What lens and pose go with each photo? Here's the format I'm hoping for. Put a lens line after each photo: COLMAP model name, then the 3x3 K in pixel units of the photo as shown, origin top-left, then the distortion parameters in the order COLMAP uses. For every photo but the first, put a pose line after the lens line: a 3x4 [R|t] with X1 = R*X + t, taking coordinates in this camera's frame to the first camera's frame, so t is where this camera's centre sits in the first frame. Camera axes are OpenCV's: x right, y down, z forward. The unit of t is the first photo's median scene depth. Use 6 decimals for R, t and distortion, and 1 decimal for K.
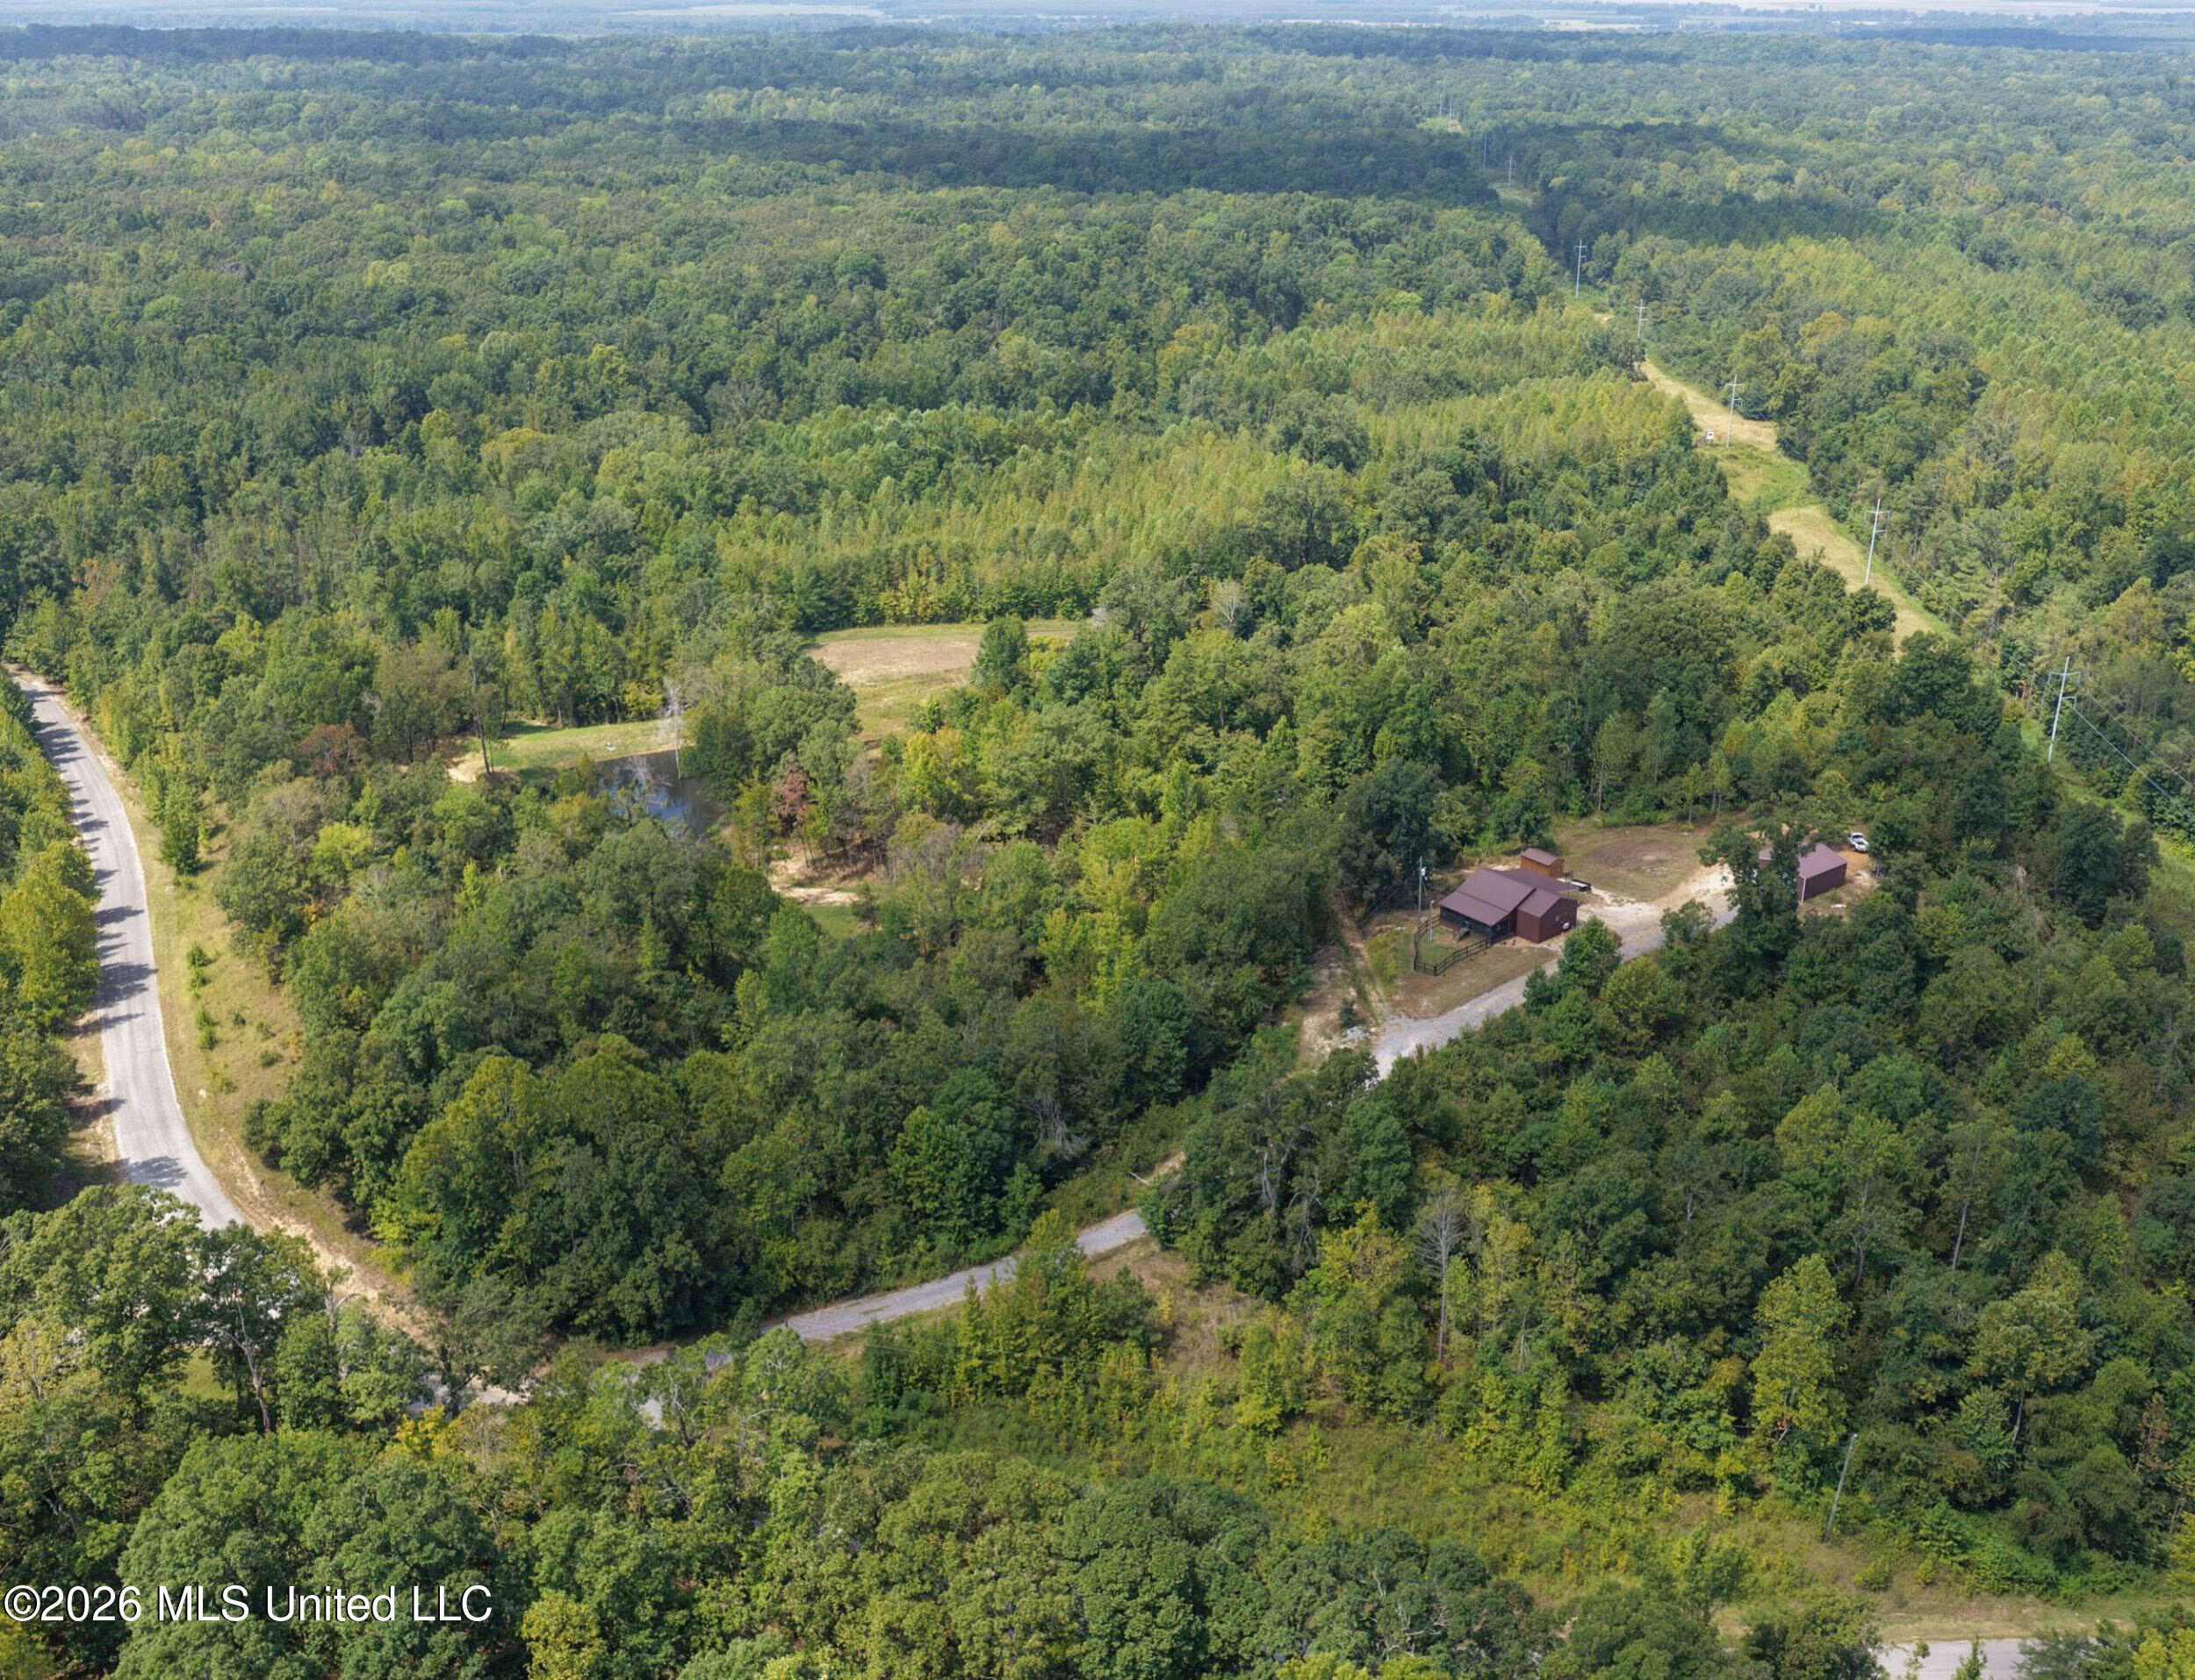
lens RADIAL K [[2129.6, 0, 1097.5], [0, 2129.6, 840.0], [0, 0, 1]] dist [-0.004648, 0.008227]
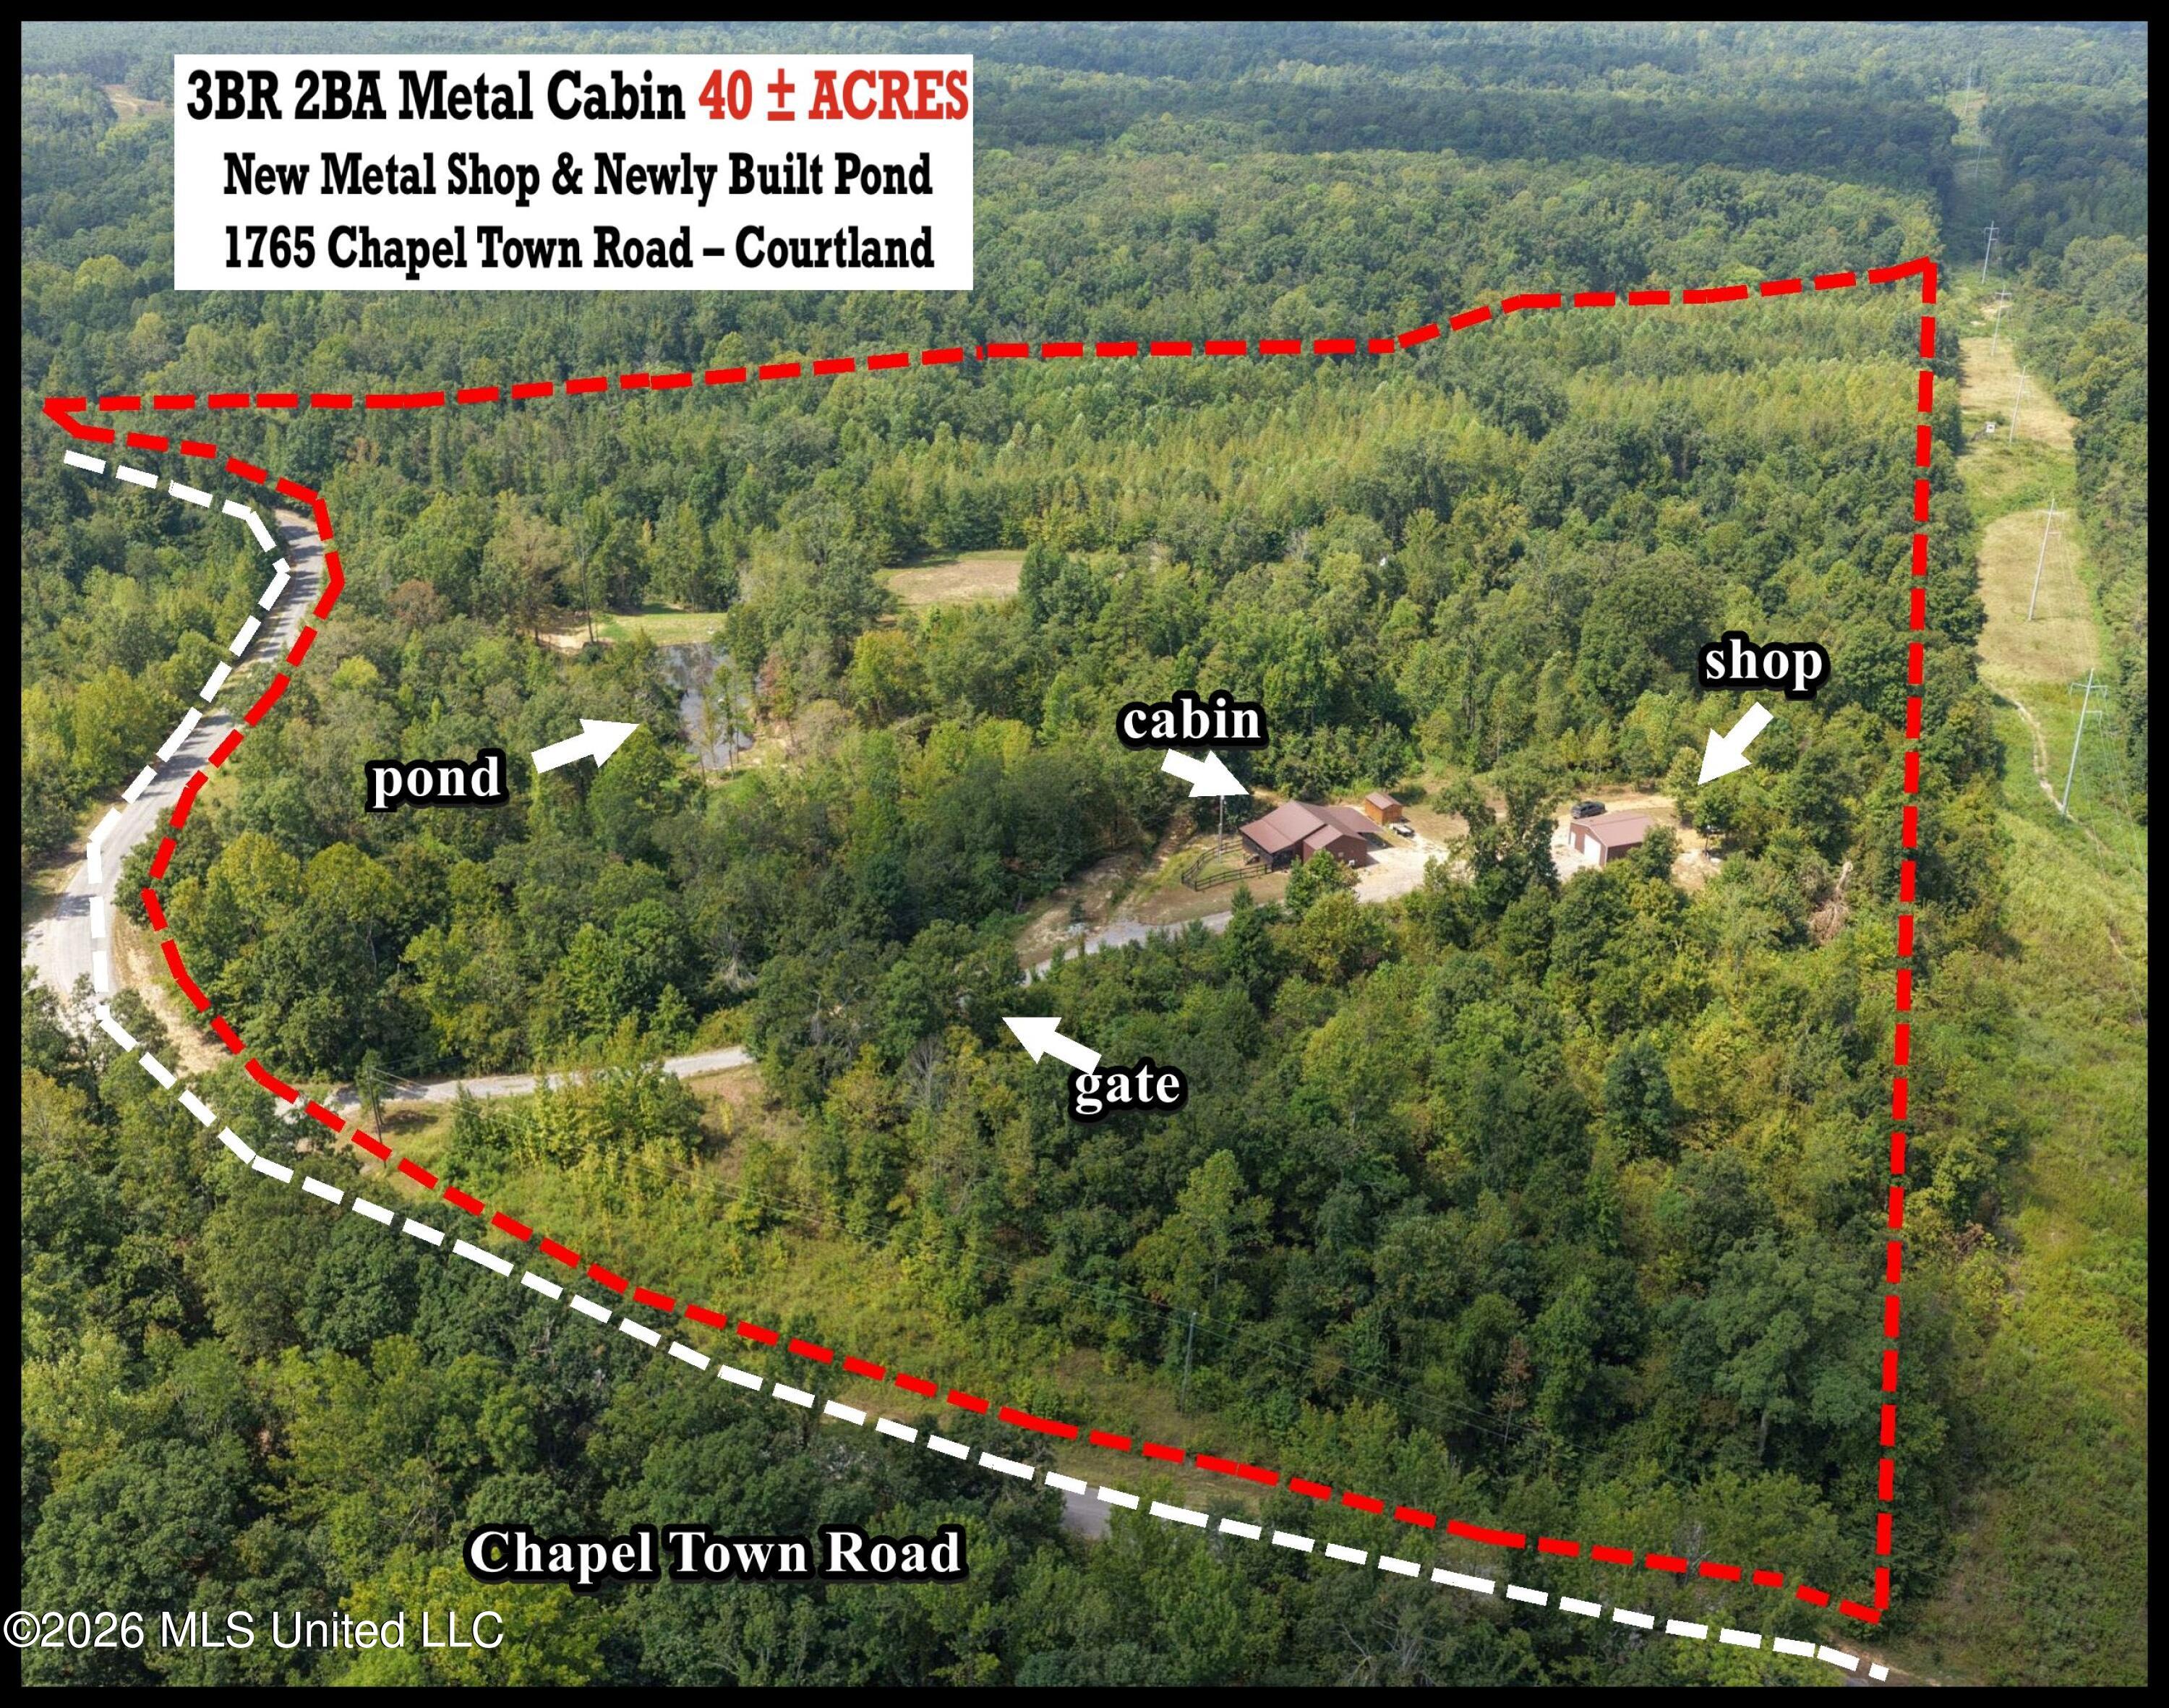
lens RADIAL K [[2108.6, 0, 1111.6], [0, 2108.6, 858.1], [0, 0, 1]] dist [-0.013986, 0.030044]
pose [[0.953980, 0.117580, -0.275857, 0.288719], [-0.110540, 0.993026, 0.040988, 0.006484], [0.278752, -0.008608, 0.960324, -0.014345]]
